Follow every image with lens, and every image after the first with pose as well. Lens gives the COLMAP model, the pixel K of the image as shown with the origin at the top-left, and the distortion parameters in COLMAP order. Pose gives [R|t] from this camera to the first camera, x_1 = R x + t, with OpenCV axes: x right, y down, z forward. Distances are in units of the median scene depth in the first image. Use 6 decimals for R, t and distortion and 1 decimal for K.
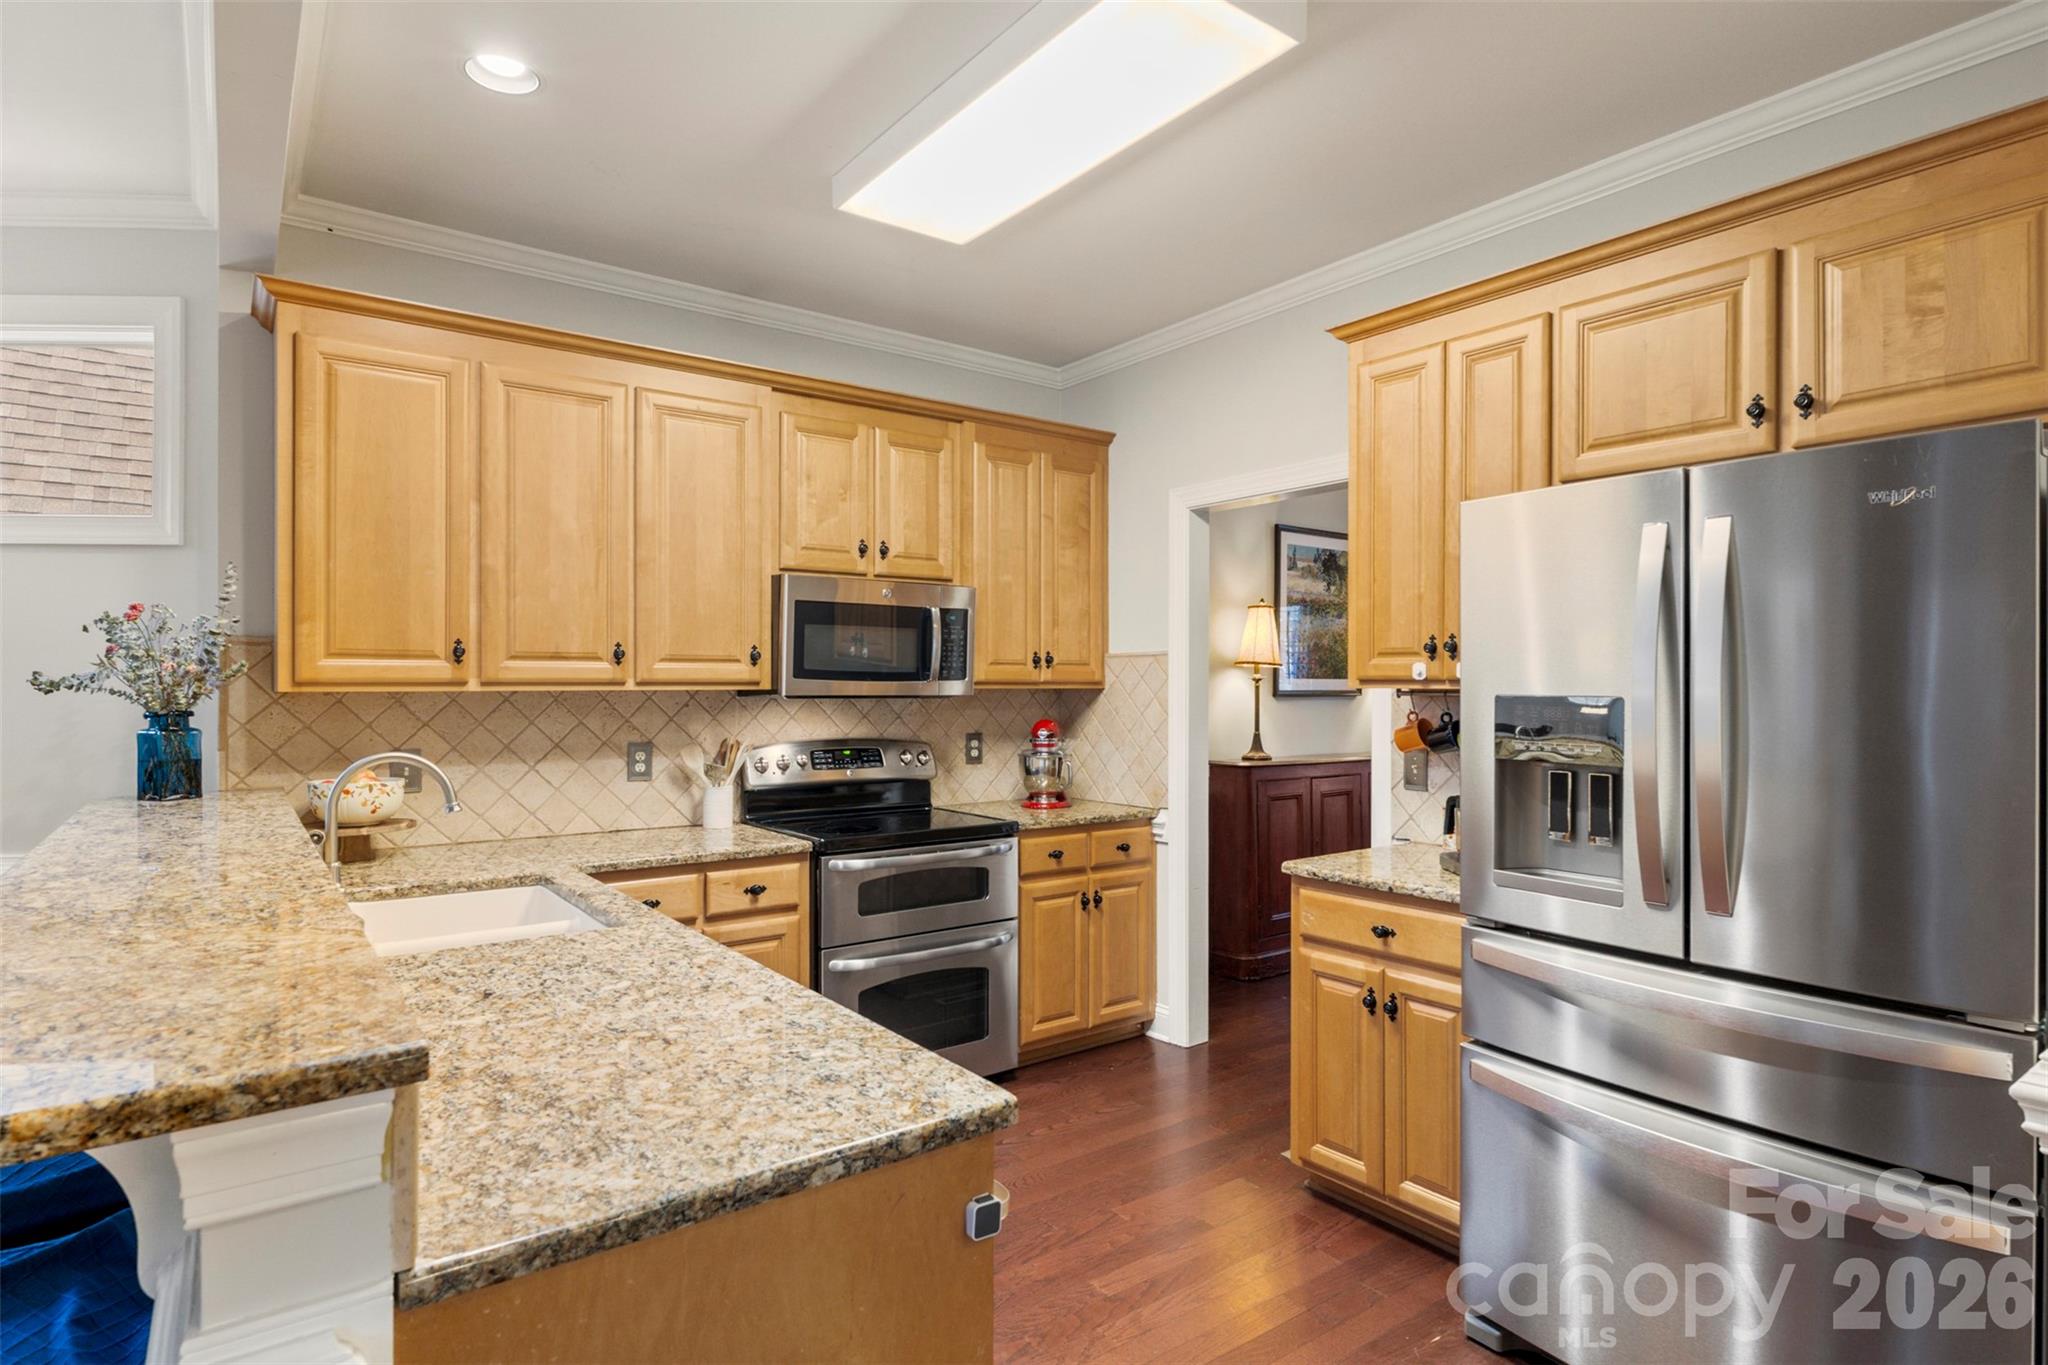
lens RADIAL K [[1075.6, 0, 1031.5], [0, 1075.6, 683.4], [0, 0, 1]] dist [-0.012469, -0.000236]
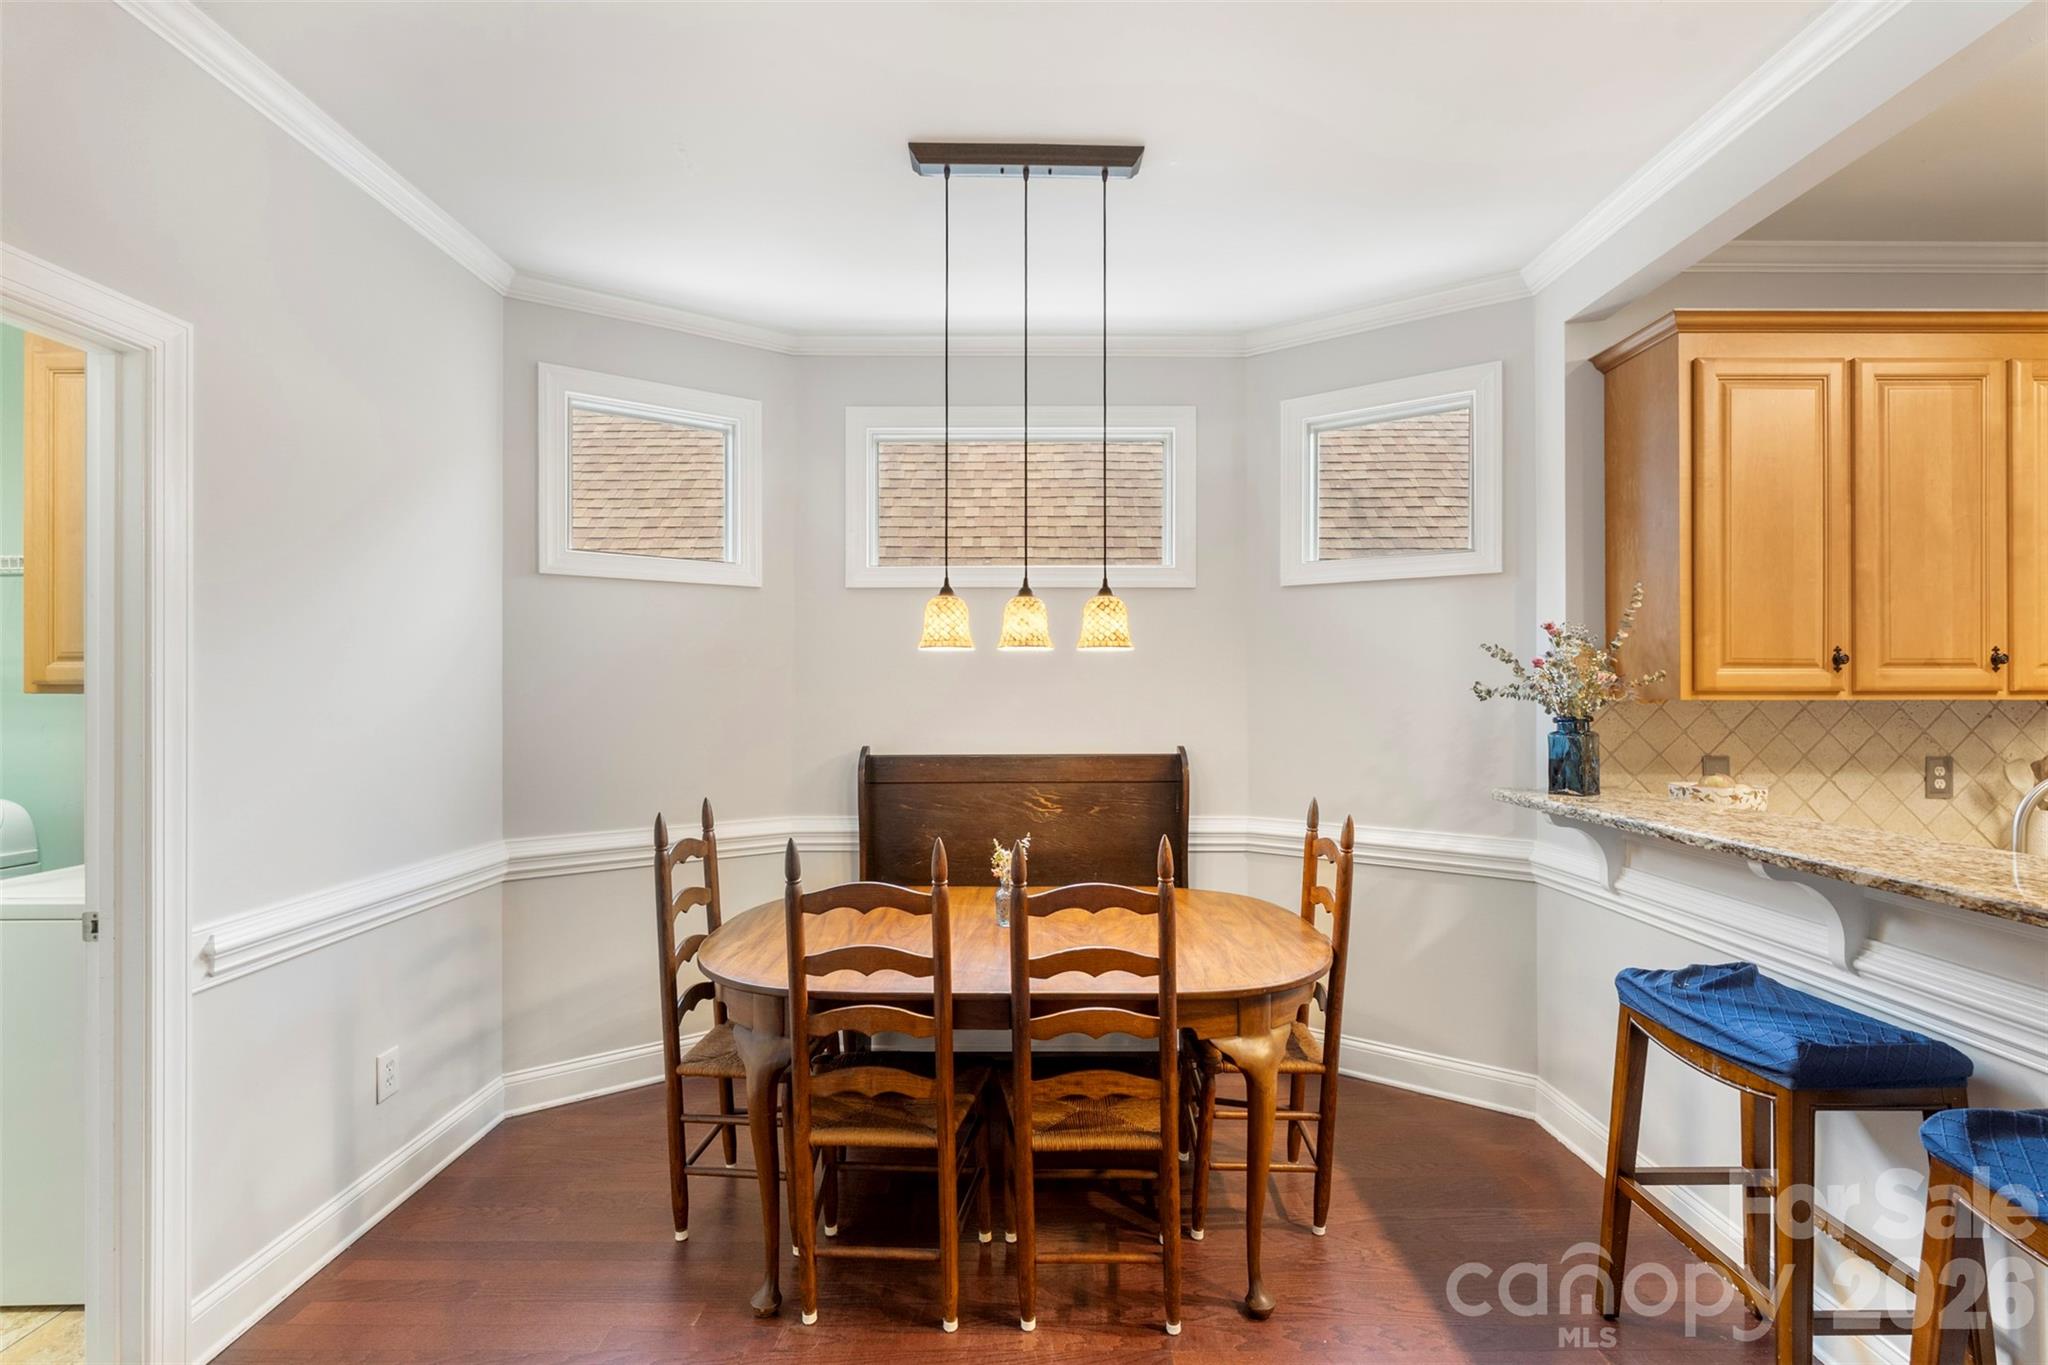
lens RADIAL K [[907.5, 0, 1024.2], [0, 907.5, 681.4], [0, 0, 1]] dist [-0.006685, 0.000550]
pose [[0.794931, -0.004265, -0.606685, -0.593649], [-0.001274, 0.999961, -0.008698, -0.001557], [0.606699, 0.007687, 0.794895, -0.098211]]
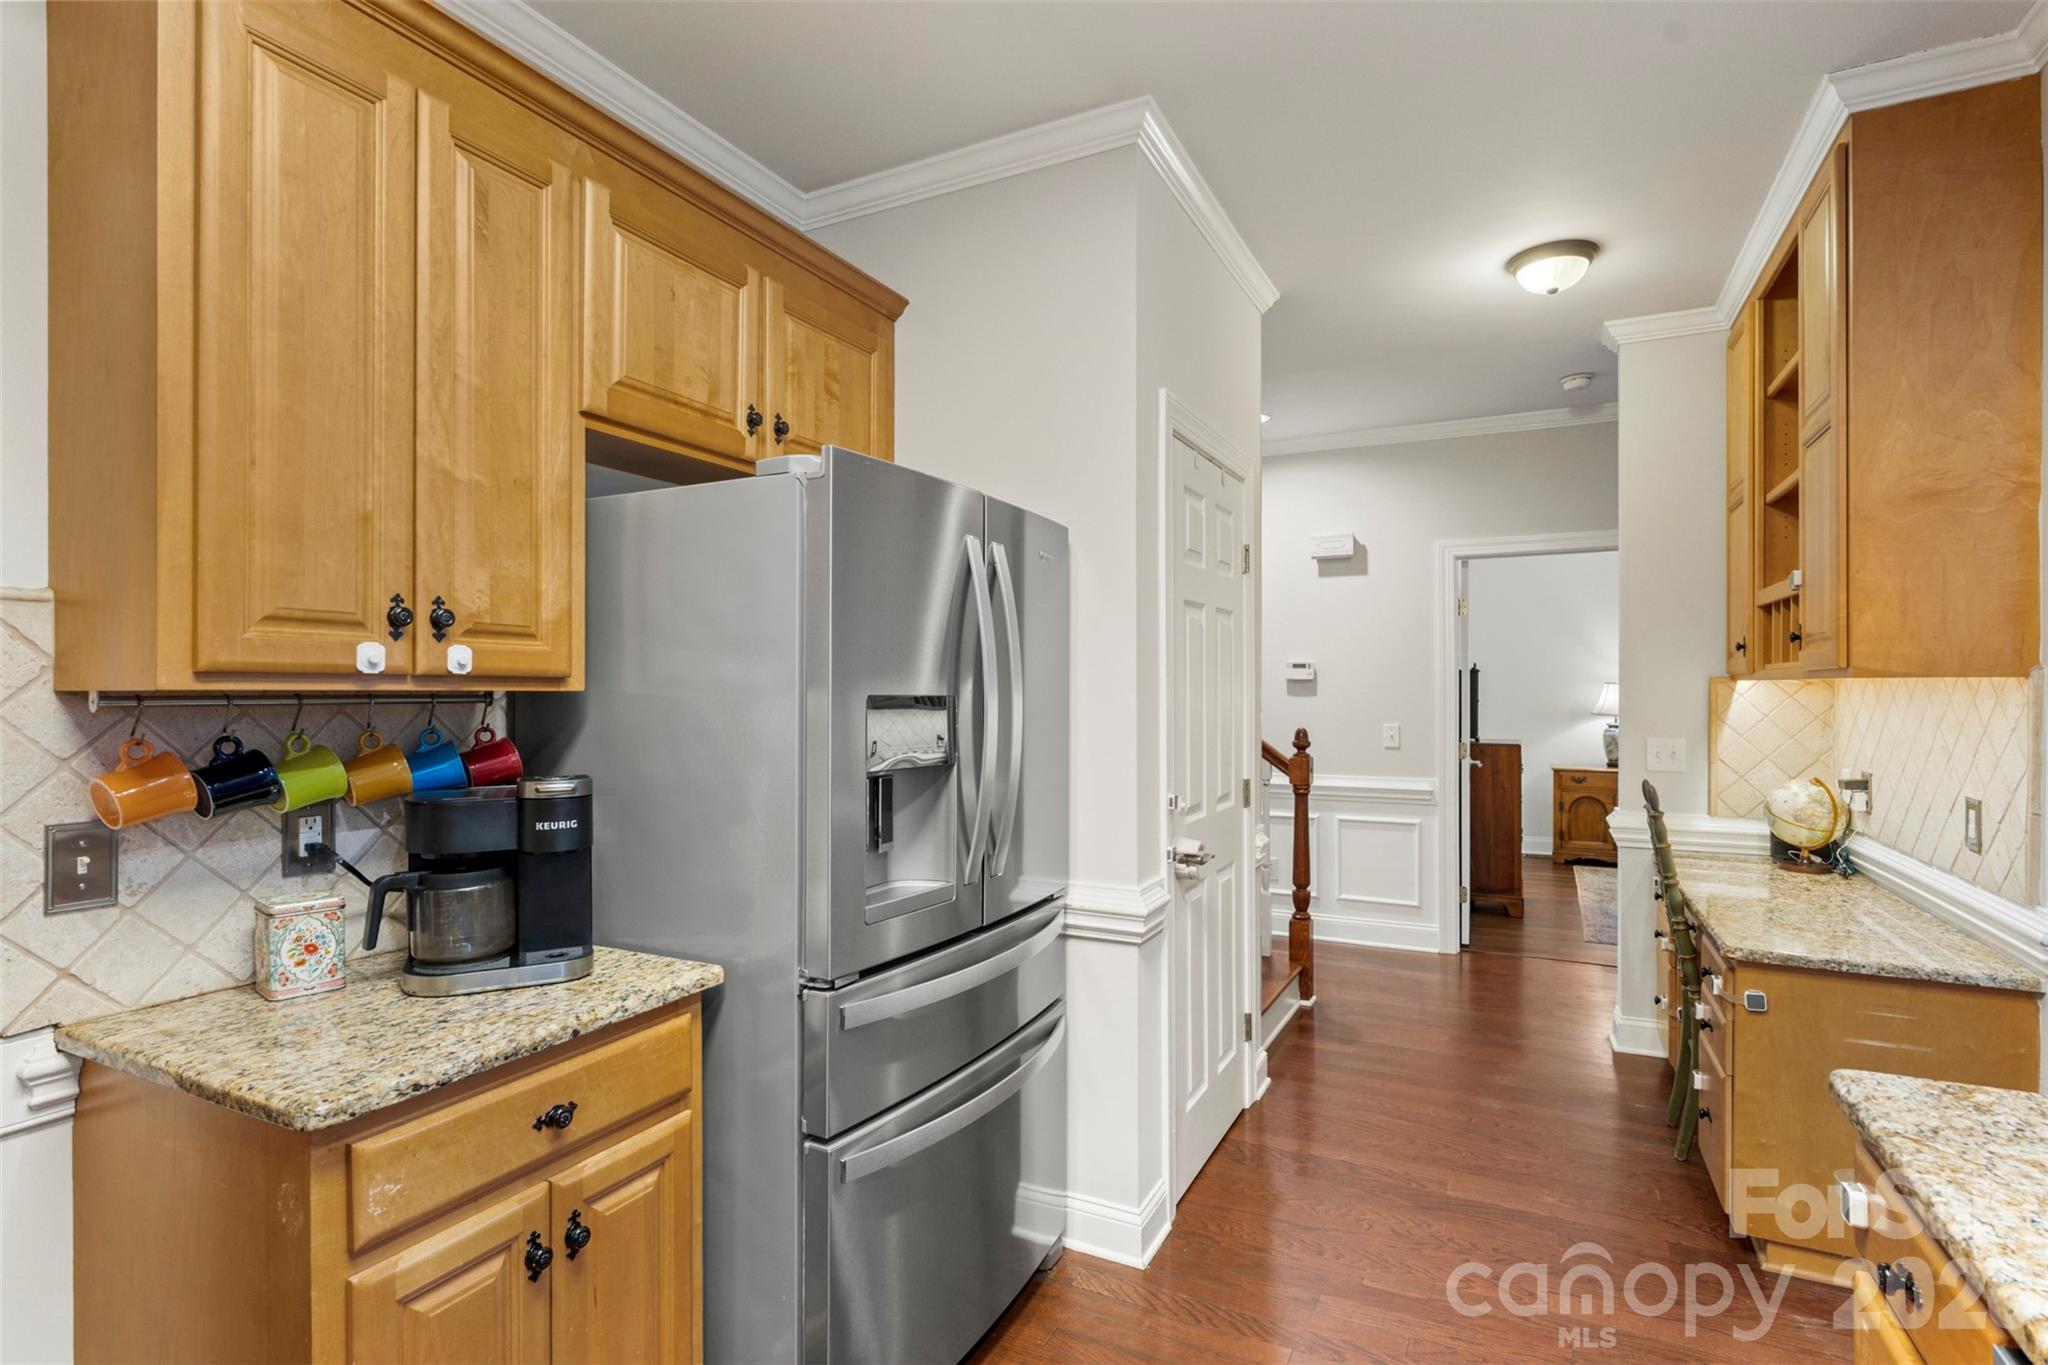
lens RADIAL K [[1000.4, 0, 1021.6], [0, 1000.4, 690.4], [0, 0, 1]] dist [-0.002113, -0.000192]
pose [[-0.438923, 0.001794, 0.898523, -0.219895], [0.000256, 0.999998, -0.001872, 0.005474], [-0.898525, -0.000591, -0.438922, 0.863957]]
